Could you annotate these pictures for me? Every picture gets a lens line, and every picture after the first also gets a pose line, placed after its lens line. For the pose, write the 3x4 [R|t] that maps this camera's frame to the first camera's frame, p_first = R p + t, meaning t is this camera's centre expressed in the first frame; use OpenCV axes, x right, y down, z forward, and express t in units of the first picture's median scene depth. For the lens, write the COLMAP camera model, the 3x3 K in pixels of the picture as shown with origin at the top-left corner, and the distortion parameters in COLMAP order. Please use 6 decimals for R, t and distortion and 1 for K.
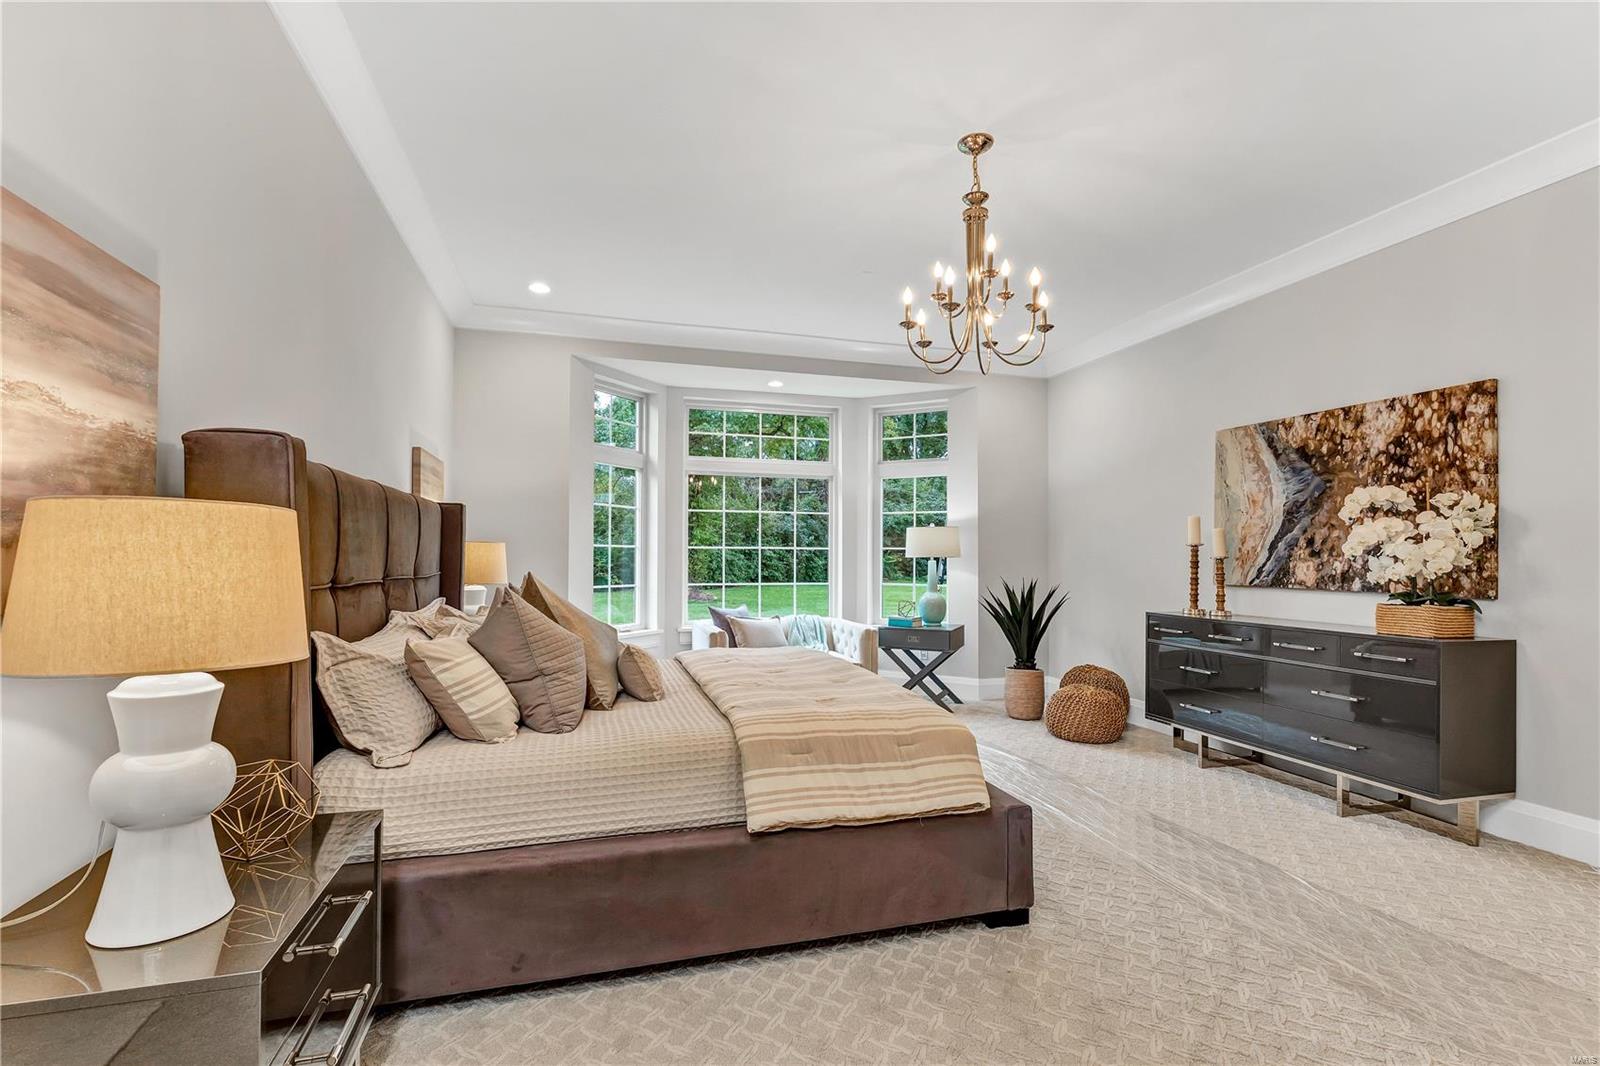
lens RADIAL K [[733.2, 0, 802.9], [0, 733.2, 550.9], [0, 0, 1]] dist [-0.010878, 0.000090]
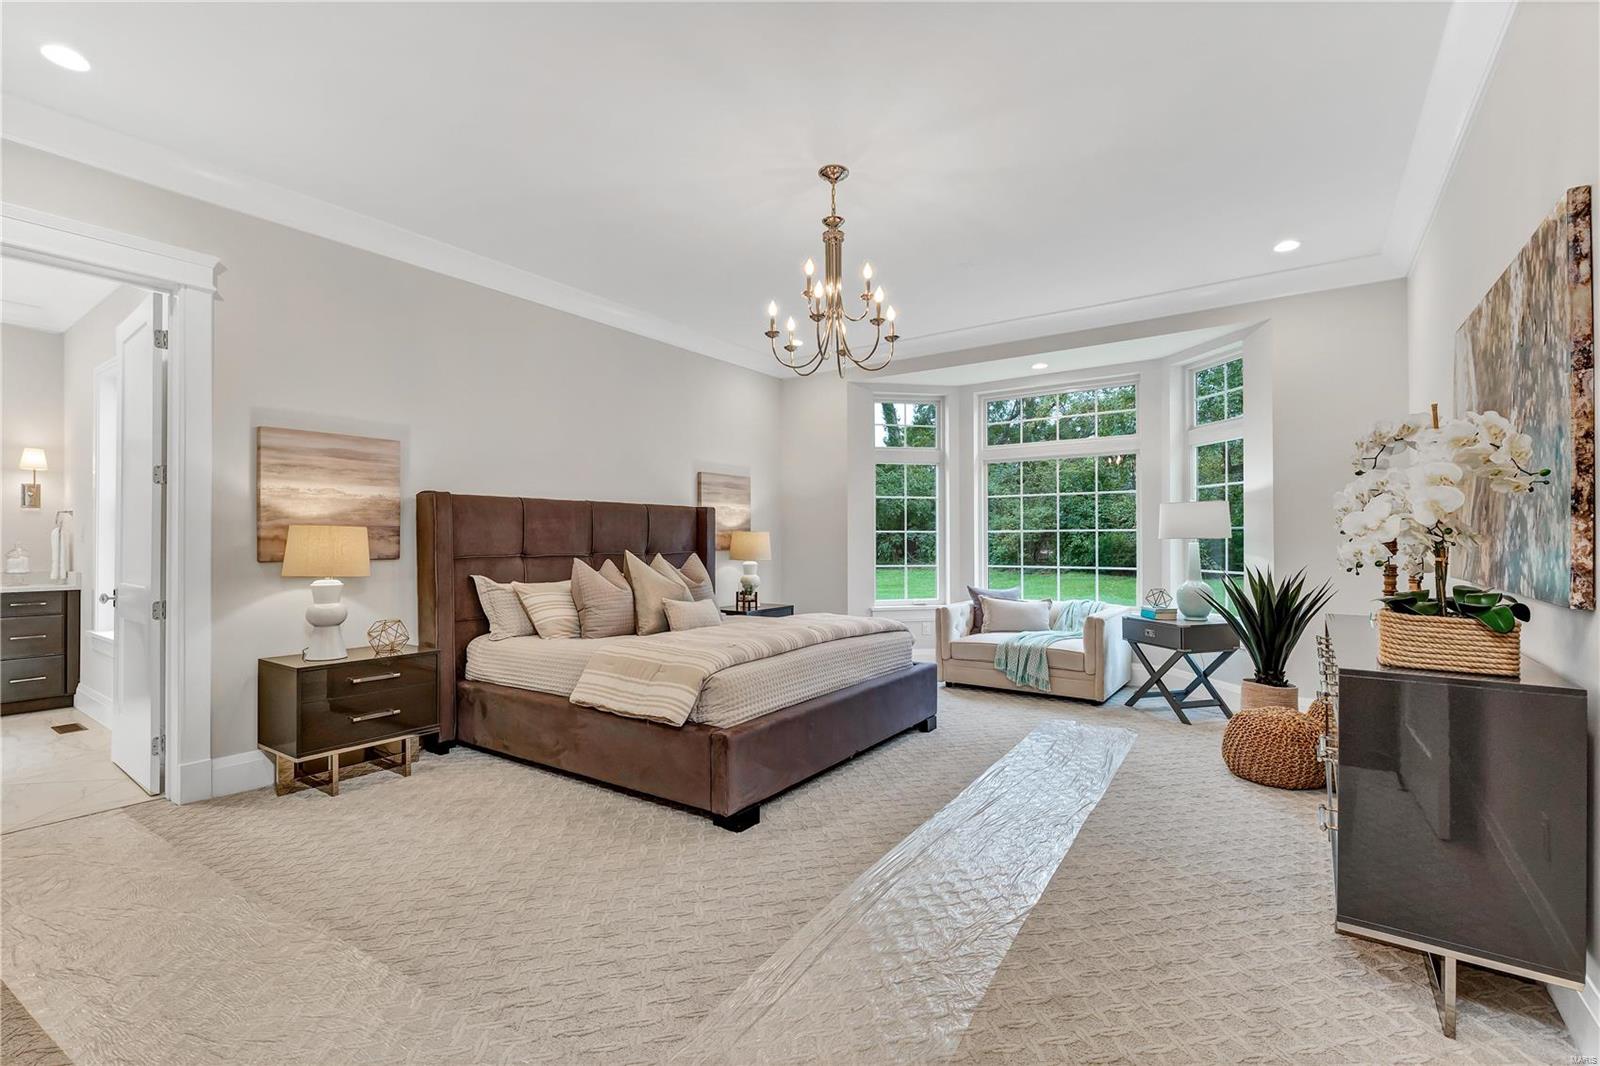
lens RADIAL K [[736.7, 0, 800.8], [0, 736.7, 538.3], [0, 0, 1]] dist [0.001028, -0.000445]
pose [[0.617250, -0.010681, -0.786695, 0.712894], [0.013261, 0.999907, -0.003171, 0.006451], [0.786656, -0.008475, 0.617334, 0.162706]]
